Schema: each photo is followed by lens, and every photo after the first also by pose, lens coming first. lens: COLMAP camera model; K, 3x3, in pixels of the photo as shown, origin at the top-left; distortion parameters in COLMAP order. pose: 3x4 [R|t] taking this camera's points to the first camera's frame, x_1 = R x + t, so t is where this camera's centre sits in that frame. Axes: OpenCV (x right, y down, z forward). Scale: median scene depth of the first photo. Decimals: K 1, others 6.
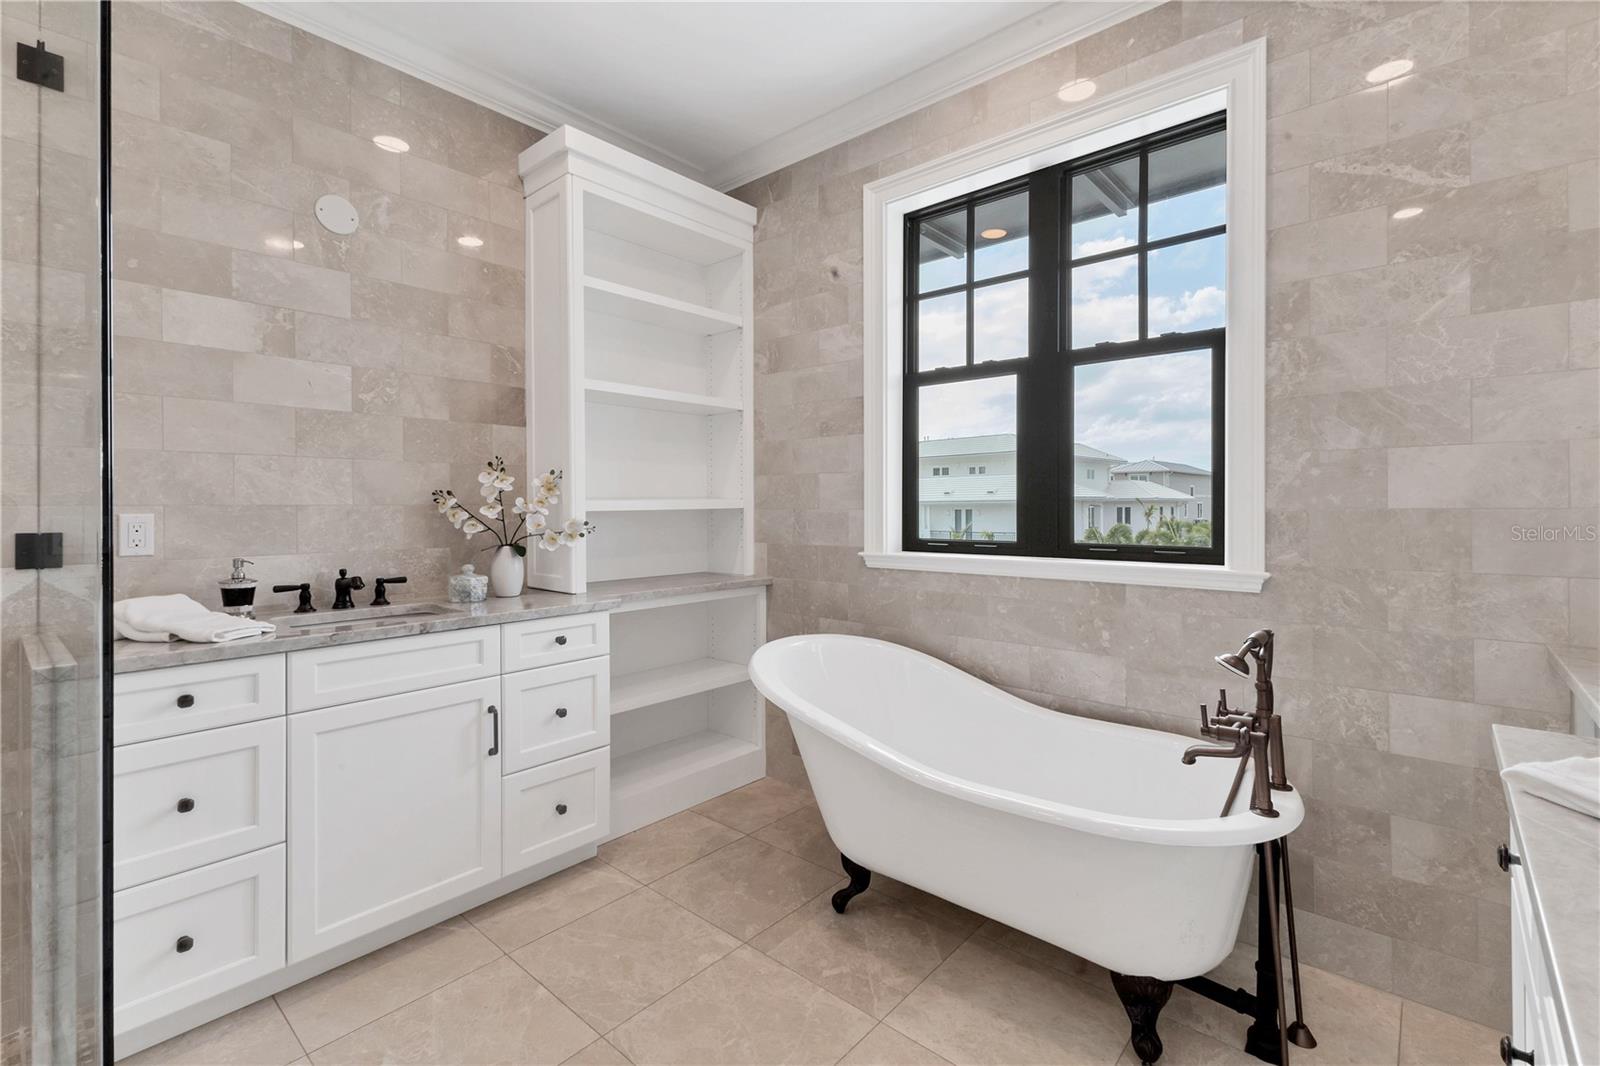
lens RADIAL K [[703.8, 0, 797.0], [0, 703.8, 508.0], [0, 0, 1]] dist [0.003209, -0.000010]
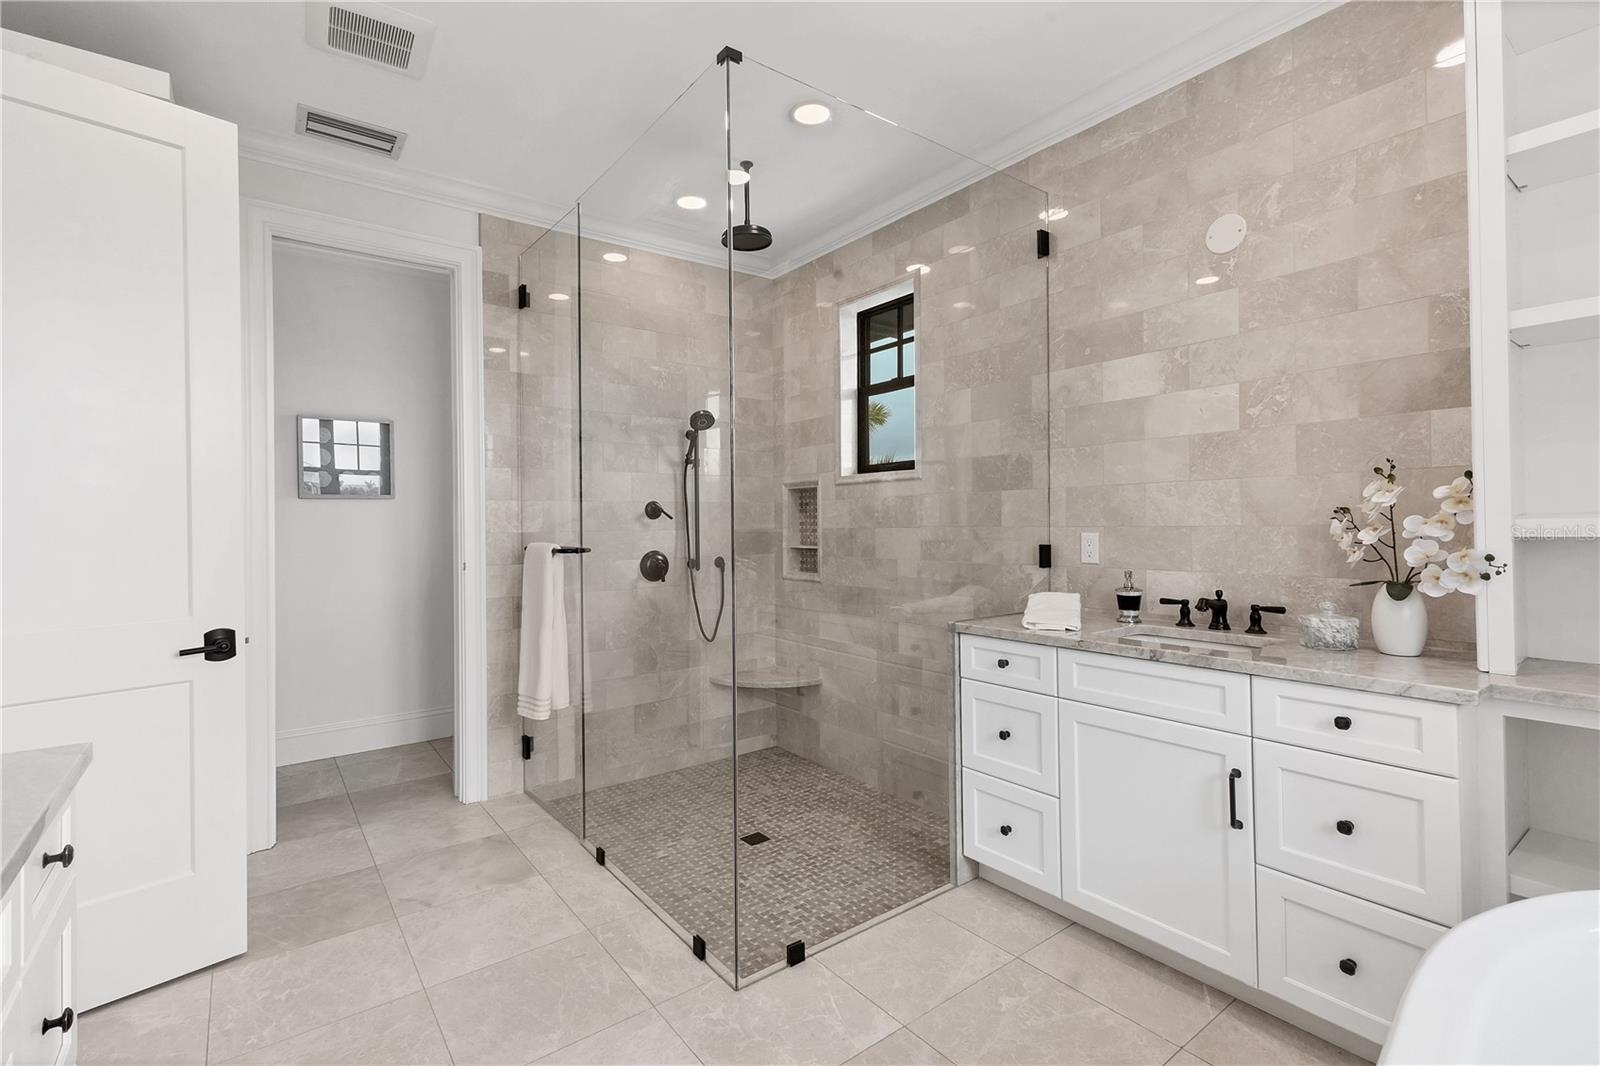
lens RADIAL K [[731.5, 0, 805.1], [0, 731.5, 520.2], [0, 0, 1]] dist [-0.000146, -0.000110]
pose [[-0.199257, 0.002353, -0.979944, 0.488289], [0.011986, 0.999928, -0.000036, -0.019636], [0.979874, -0.011753, -0.199271, 0.633629]]
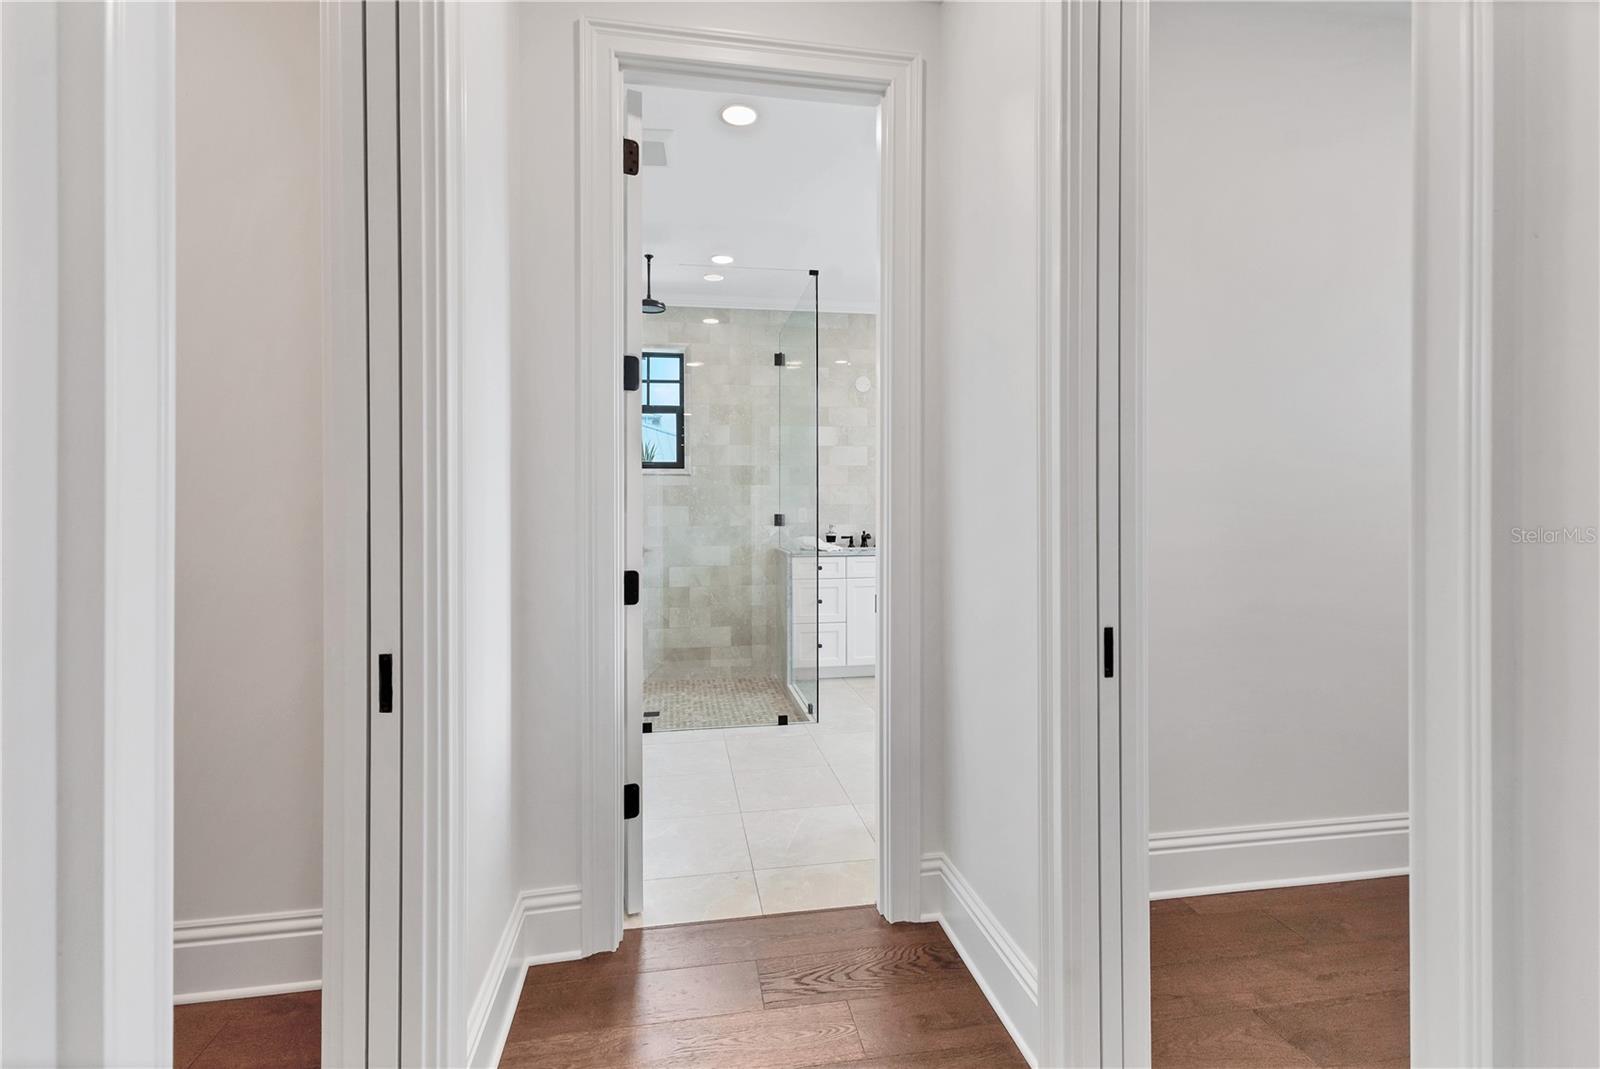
lens RADIAL K [[716.7, 0, 799.5], [0, 716.7, 511.2], [0, 0, 1]] dist [0.013799, 0.000194]
pose [[0.775053, 0.007629, -0.631850, 0.748956], [-0.001240, 0.999944, 0.010553, -0.007131], [0.631895, -0.007396, 0.775019, -1.063634]]
